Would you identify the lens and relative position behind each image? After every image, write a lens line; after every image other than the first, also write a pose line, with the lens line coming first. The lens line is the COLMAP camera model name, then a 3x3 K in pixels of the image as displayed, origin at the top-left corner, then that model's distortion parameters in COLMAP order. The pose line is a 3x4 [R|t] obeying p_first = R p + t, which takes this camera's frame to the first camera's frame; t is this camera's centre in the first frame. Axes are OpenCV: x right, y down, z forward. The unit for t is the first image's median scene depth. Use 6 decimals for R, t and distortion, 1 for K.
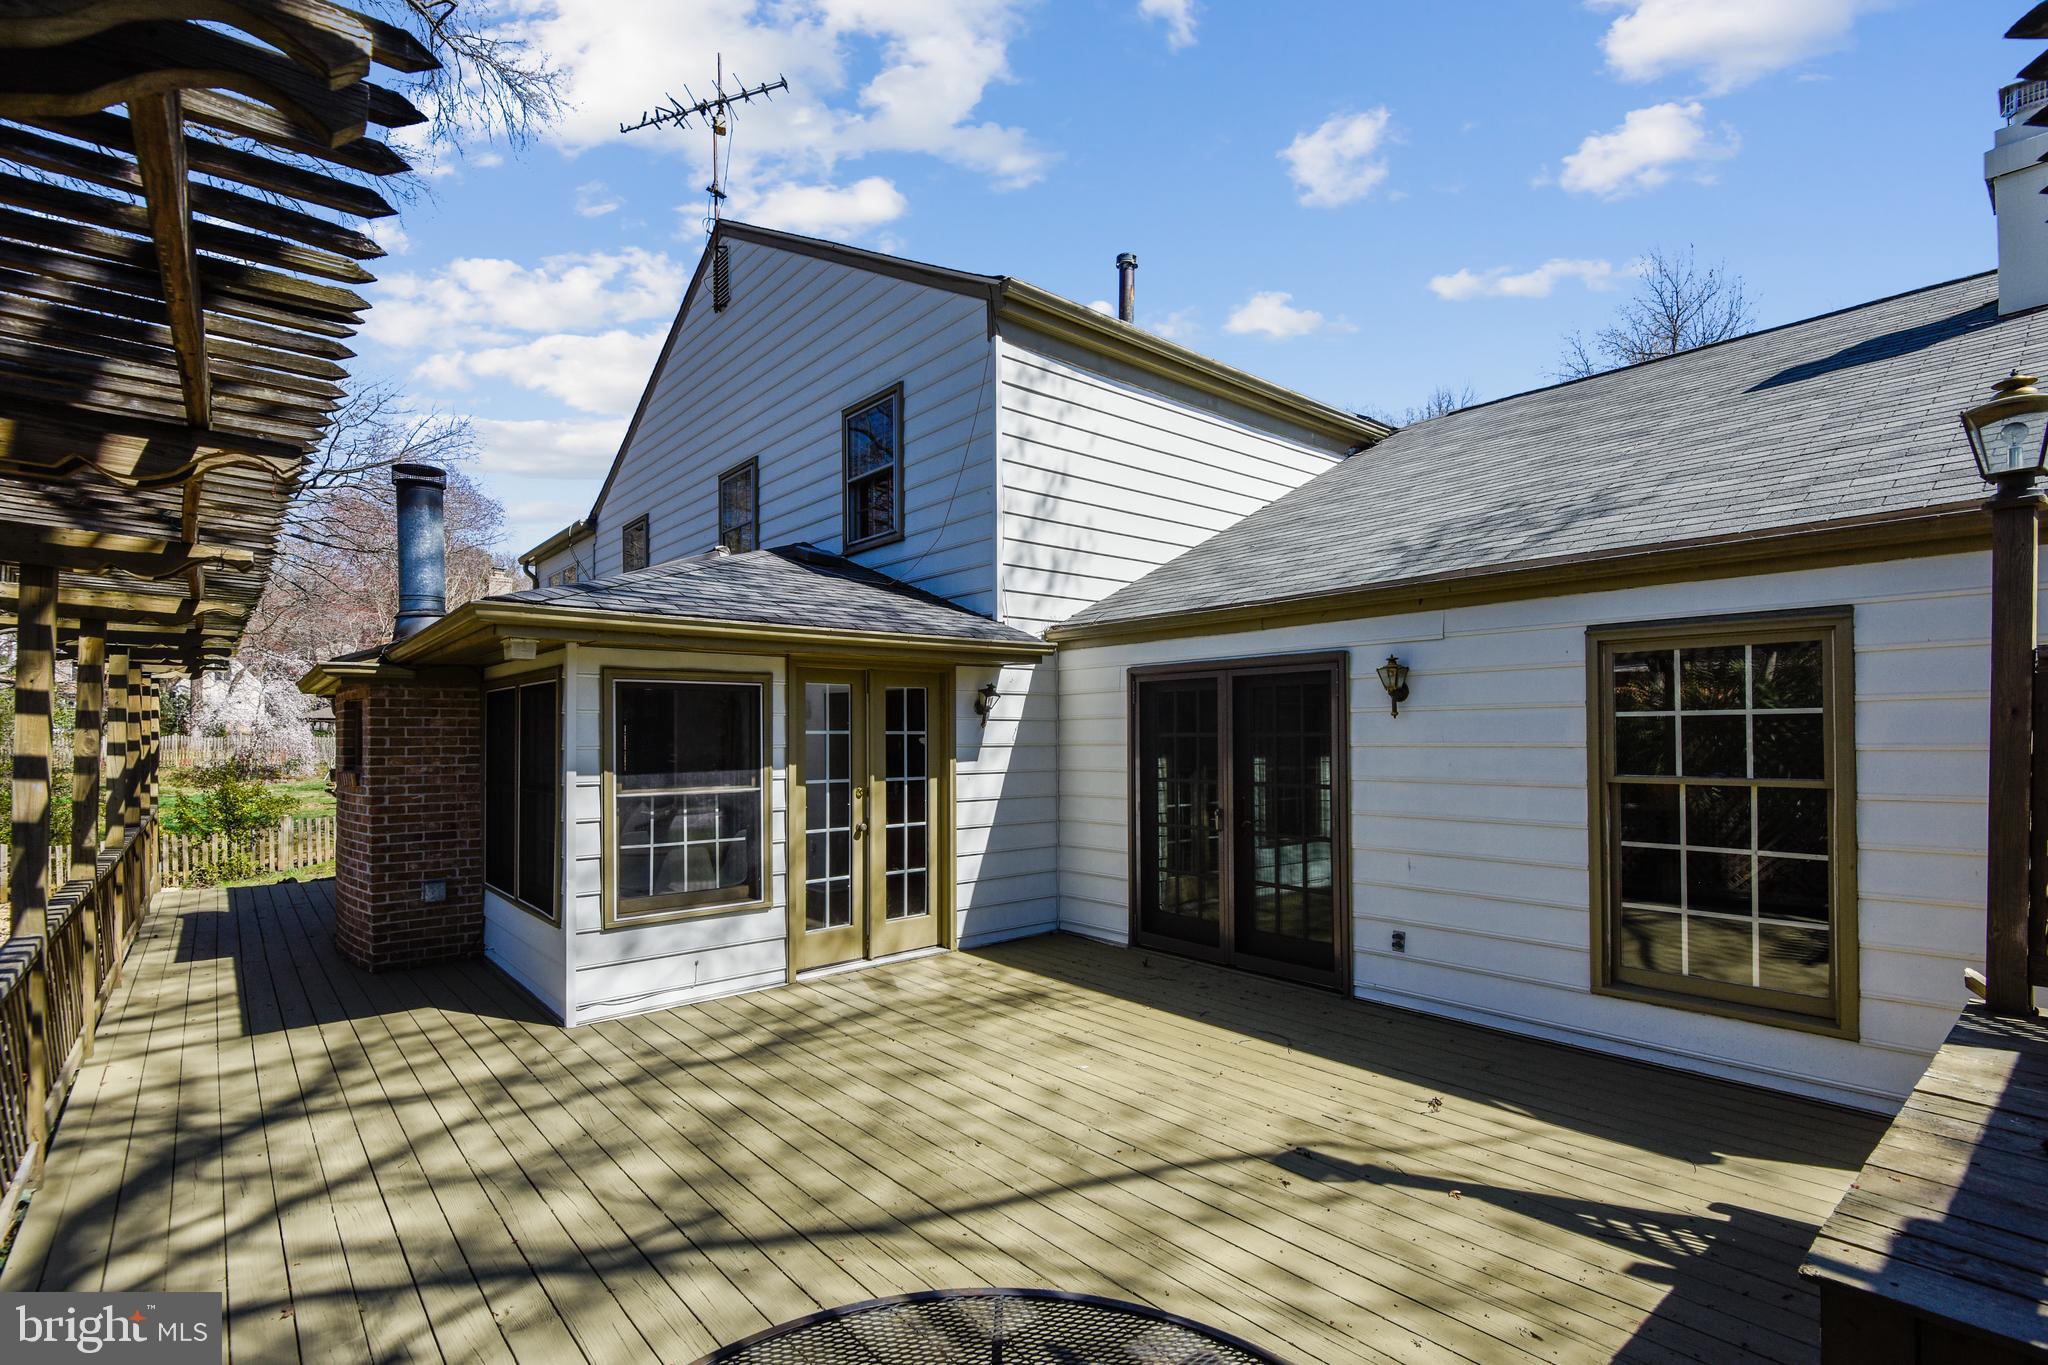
lens RADIAL K [[954.4, 0, 1019.8], [0, 954.4, 734.7], [0, 0, 1]] dist [-0.000359, -0.014712]
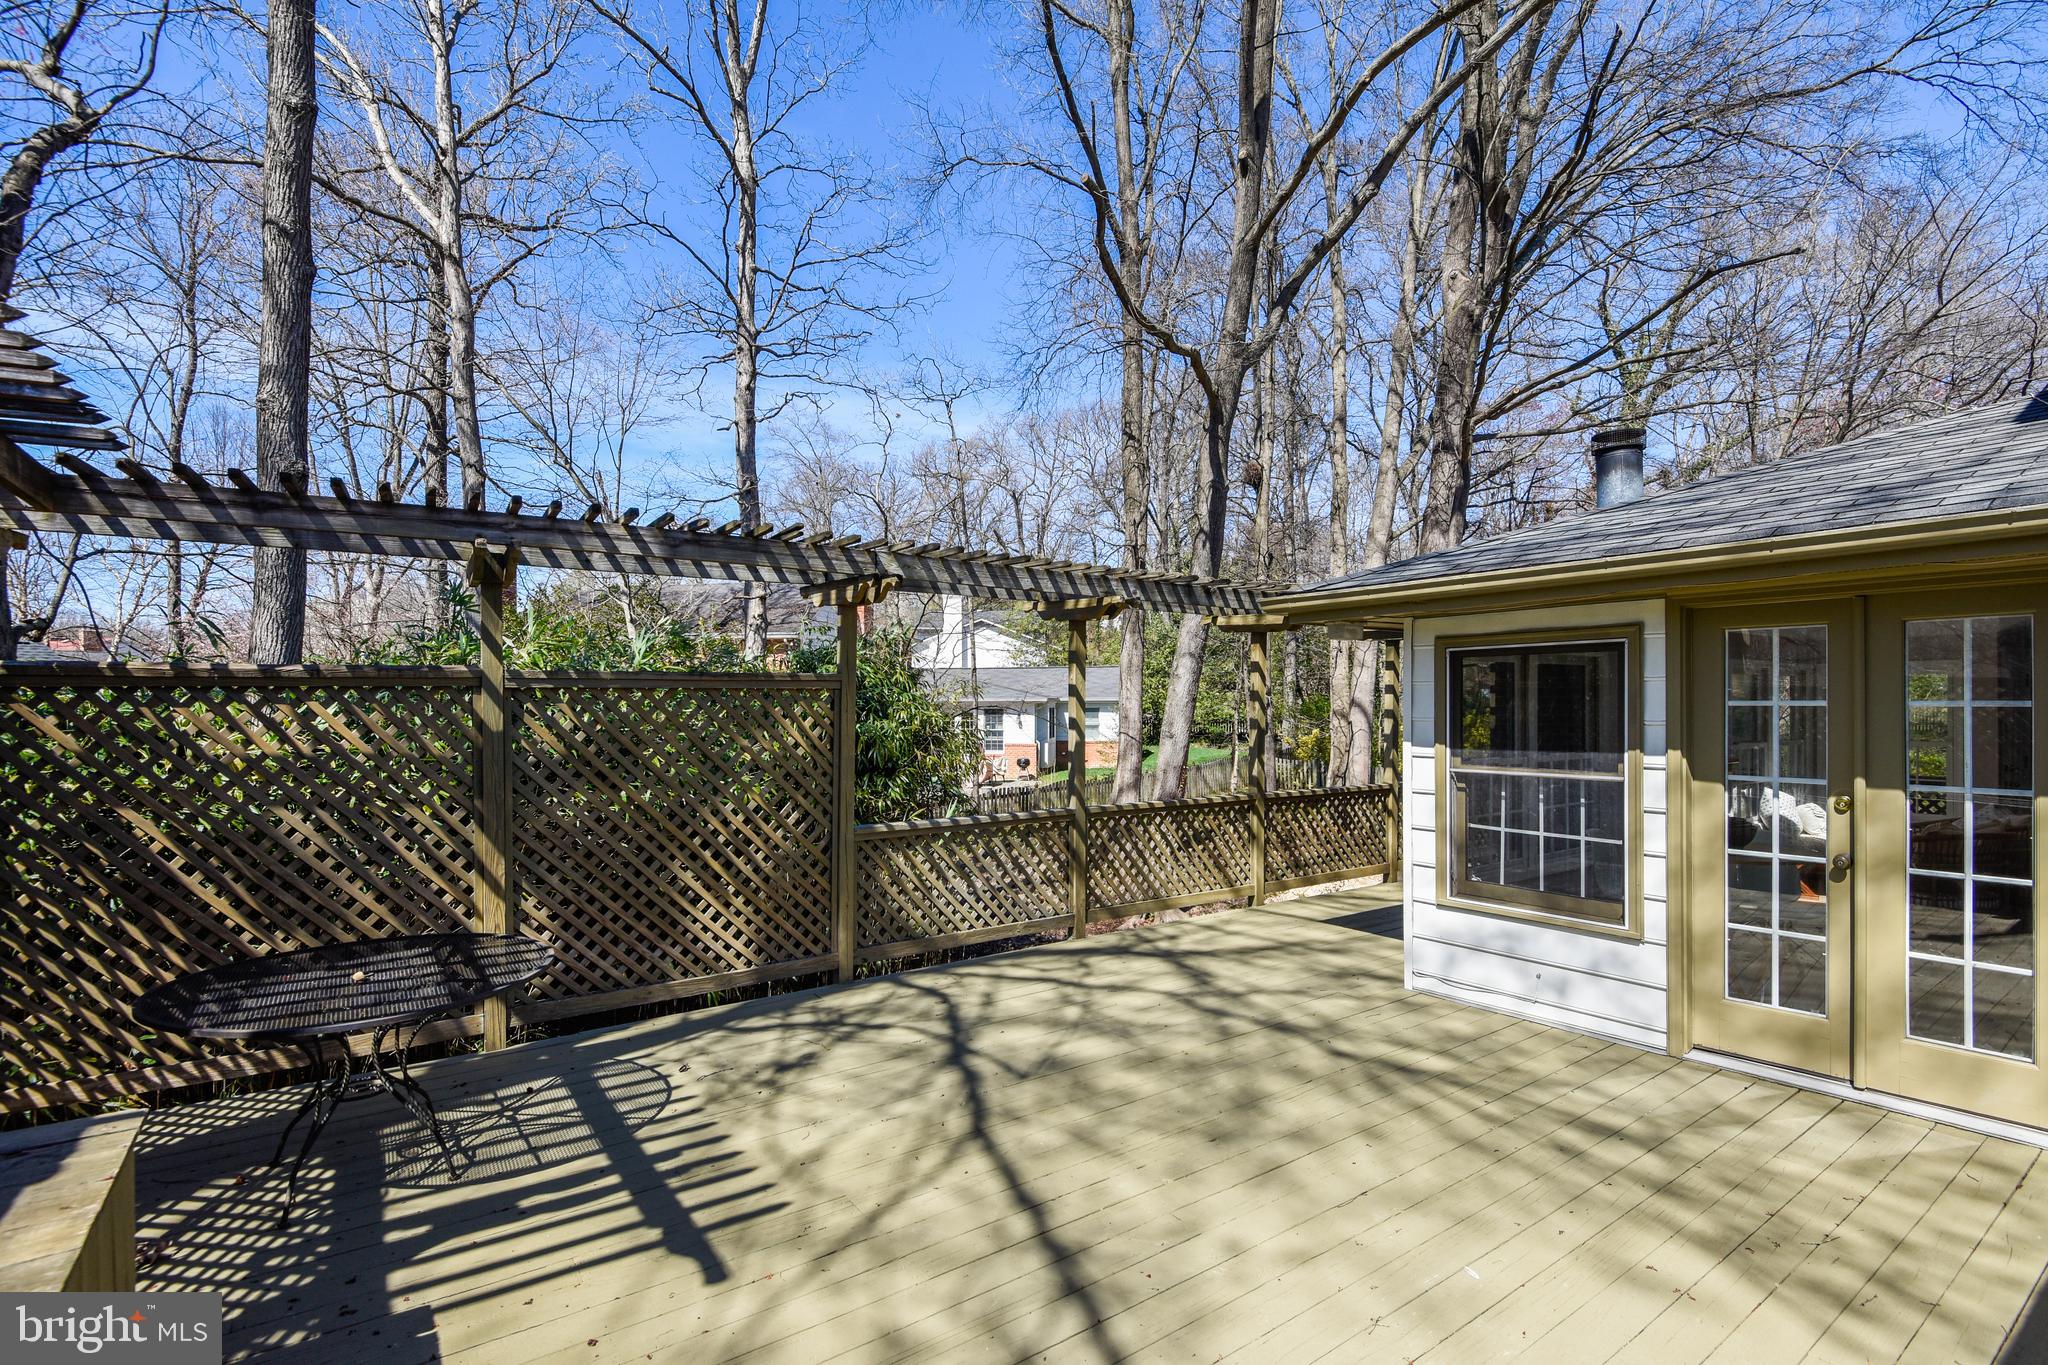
lens RADIAL K [[954.4, 0, 1019.8], [0, 954.4, 734.7], [0, 0, 1]] dist [-0.000359, -0.014712]
pose [[-0.073612, 0.037700, -0.996574, 0.447538], [0.003156, 0.999289, 0.037569, -0.006877], [0.997282, -0.000379, -0.073679, 0.510228]]
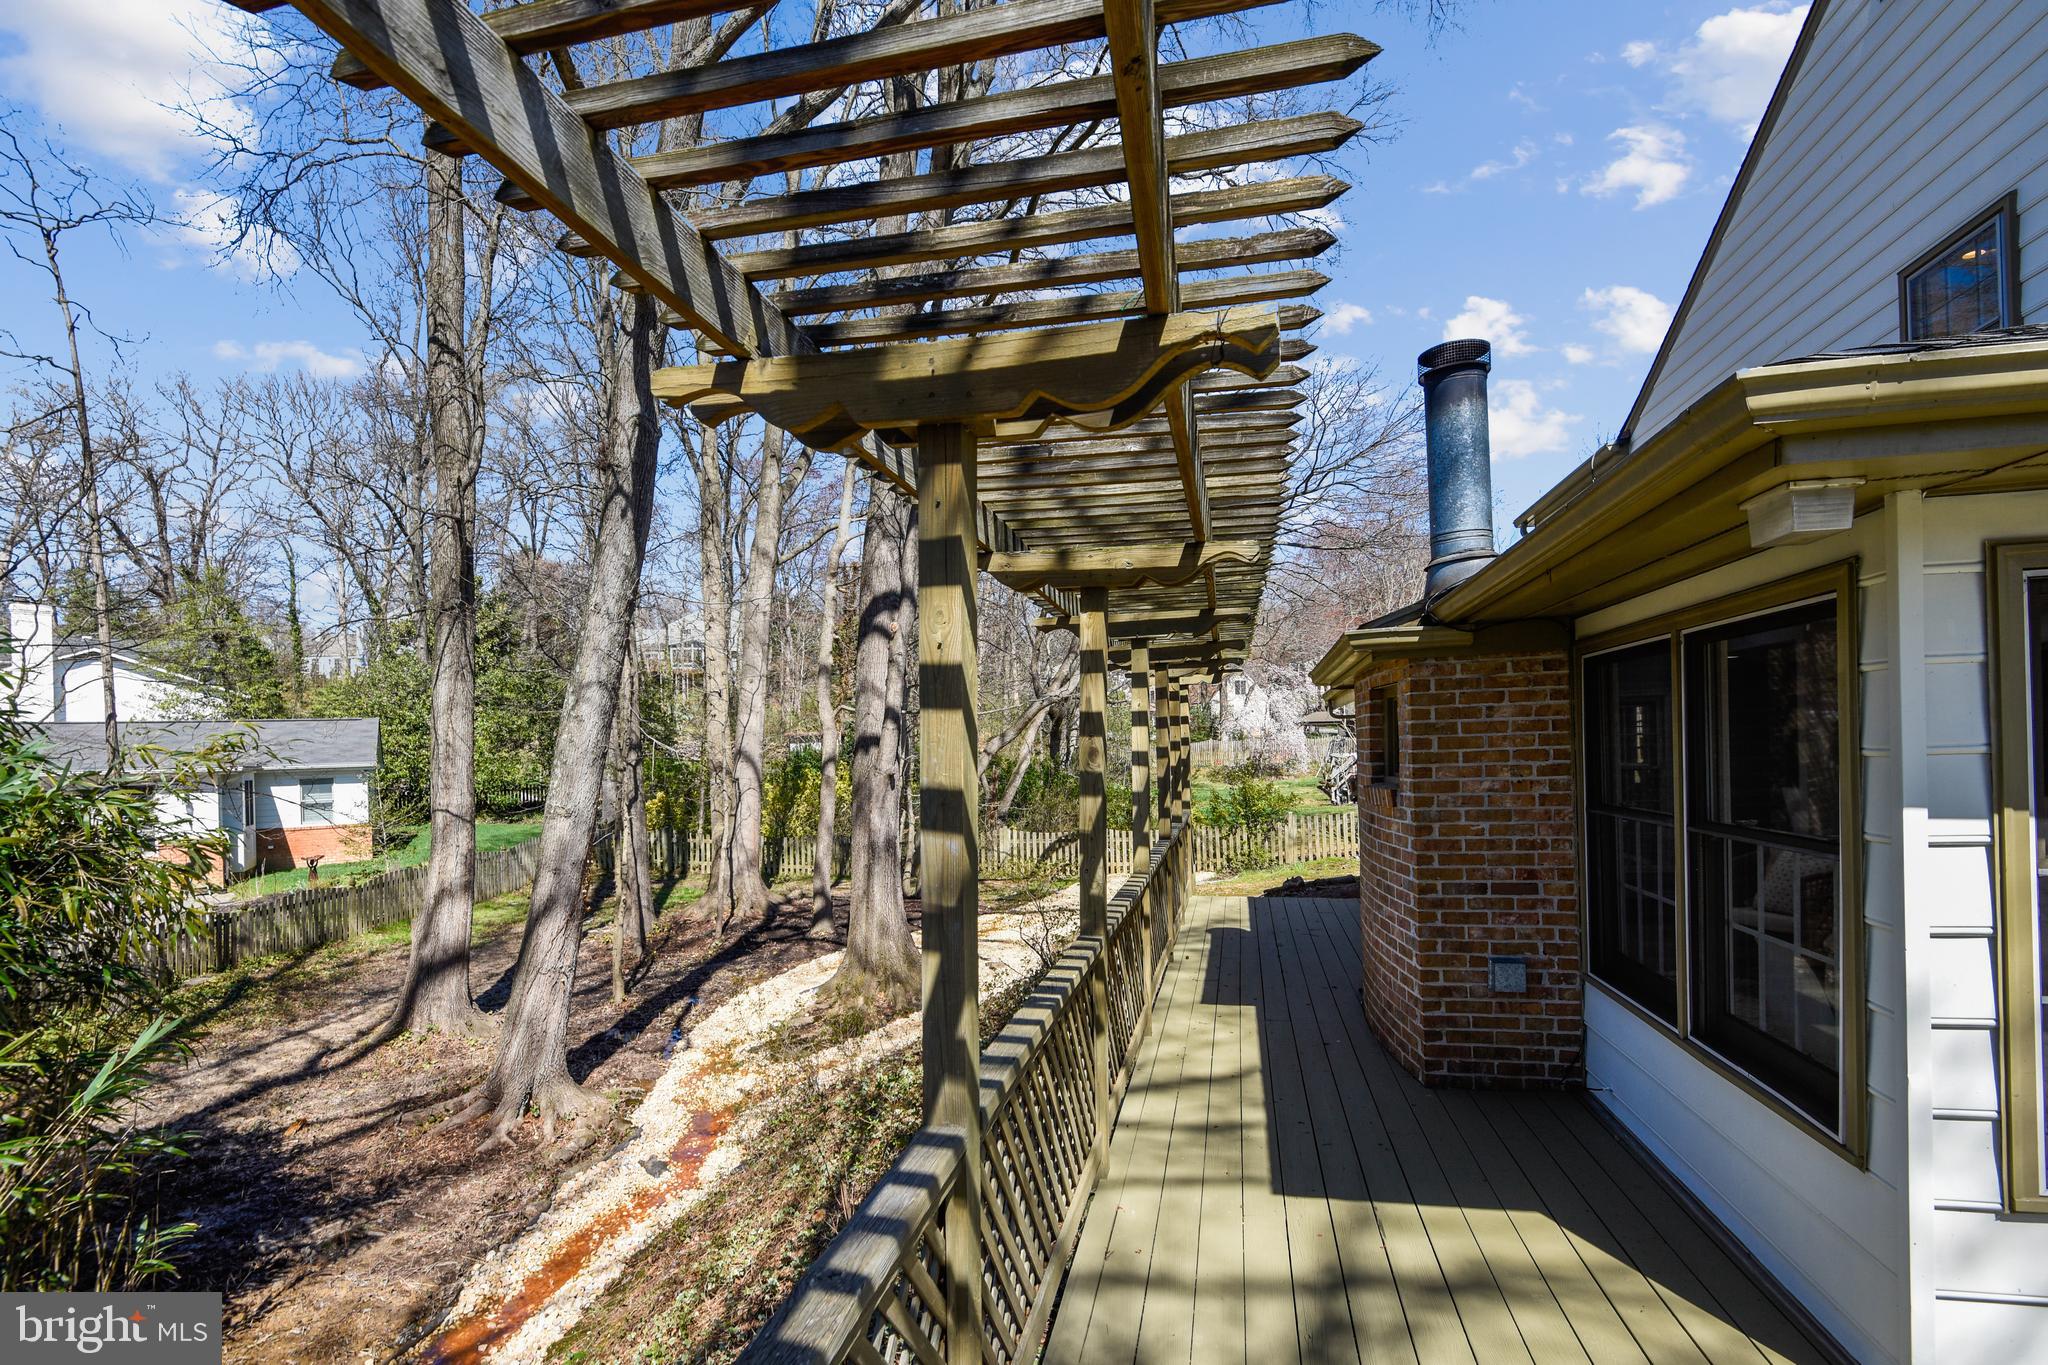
lens RADIAL K [[991.3, 0, 1026.0], [0, 991.3, 741.7], [0, 0, 1]] dist [-0.015337, -0.000558]
pose [[0.610223, -0.021142, -0.791947, -0.286077], [0.030036, 0.999543, -0.003541, 0.000075], [0.791660, -0.021626, 0.610579, 0.344433]]
